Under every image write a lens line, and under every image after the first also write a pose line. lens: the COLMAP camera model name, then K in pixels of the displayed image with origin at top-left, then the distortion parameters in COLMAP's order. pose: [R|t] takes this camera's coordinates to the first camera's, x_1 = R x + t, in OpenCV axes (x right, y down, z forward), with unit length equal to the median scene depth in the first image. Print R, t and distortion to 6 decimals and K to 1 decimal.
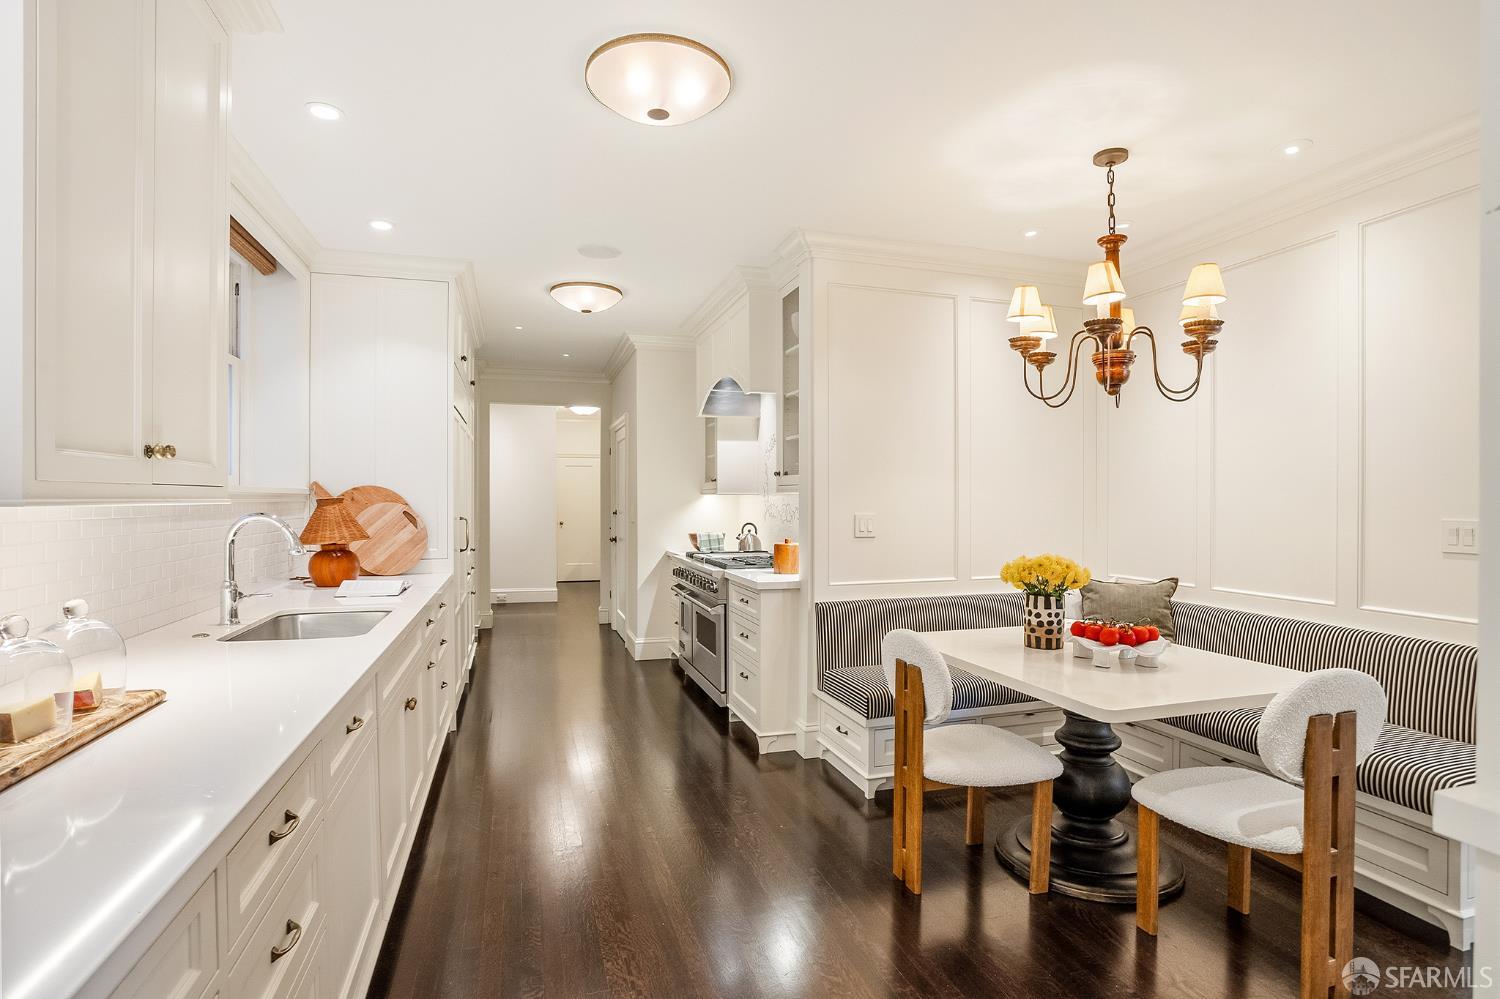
lens RADIAL K [[736.1, 0, 740.2], [0, 736.1, 491.9], [0, 0, 1]] dist [-0.073086, 0.031524]
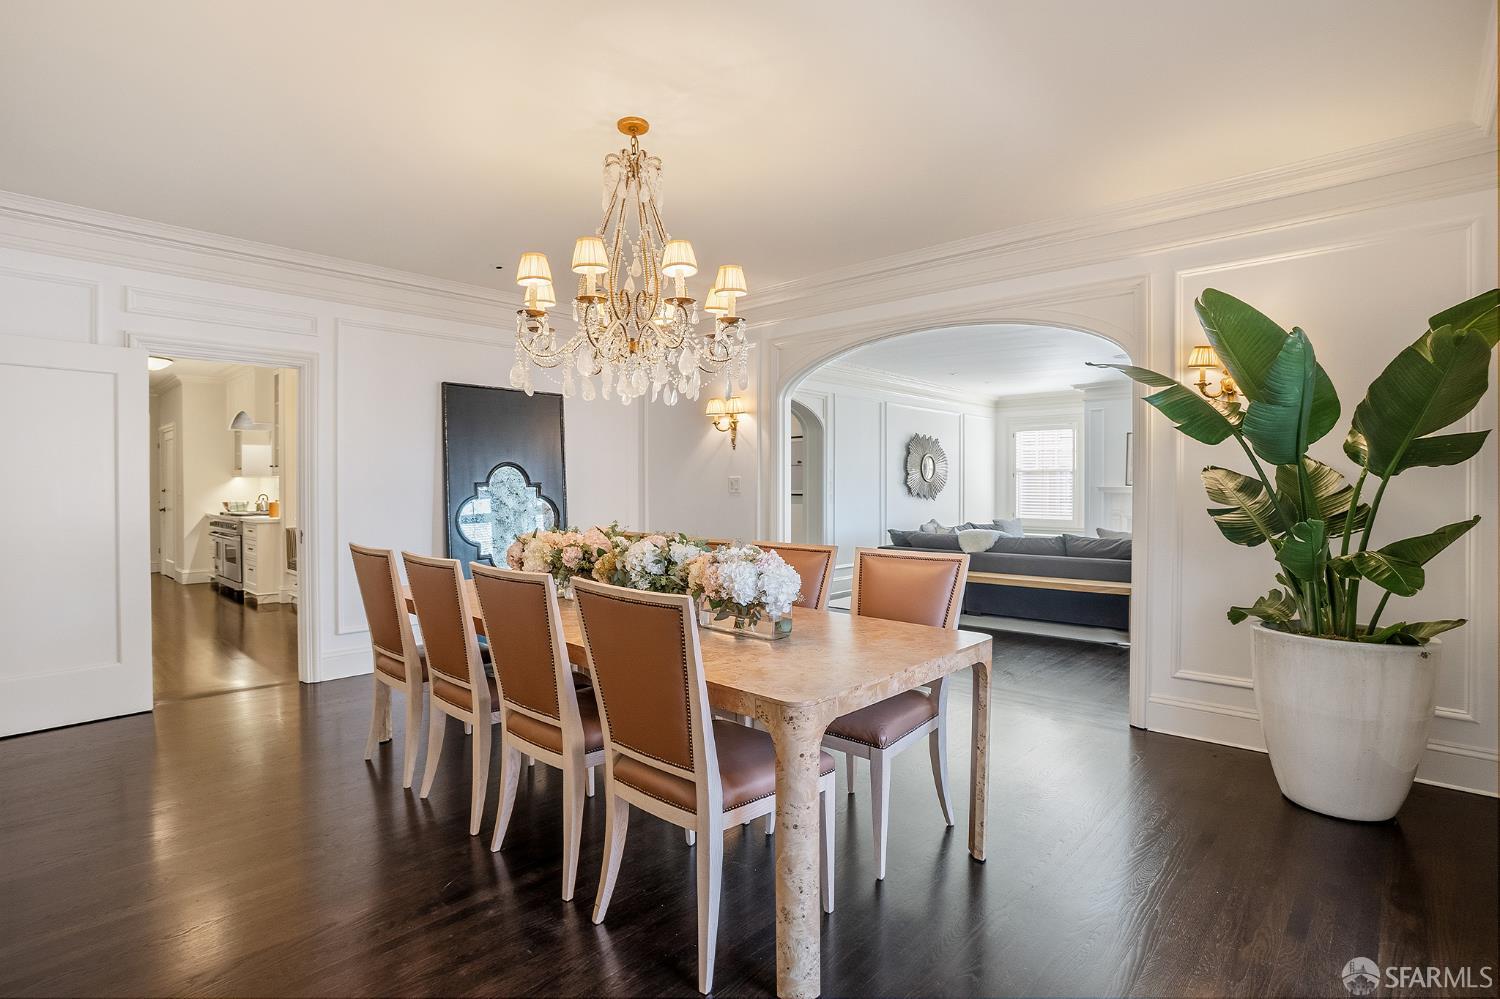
lens RADIAL K [[736.1, 0, 740.2], [0, 736.1, 491.9], [0, 0, 1]] dist [-0.073086, 0.031524]
pose [[0.862900, -0.002936, 0.505367, 0.122101], [-0.005122, 0.999881, 0.014555, 0.006690], [-0.505349, -0.015148, 0.862782, -0.950712]]
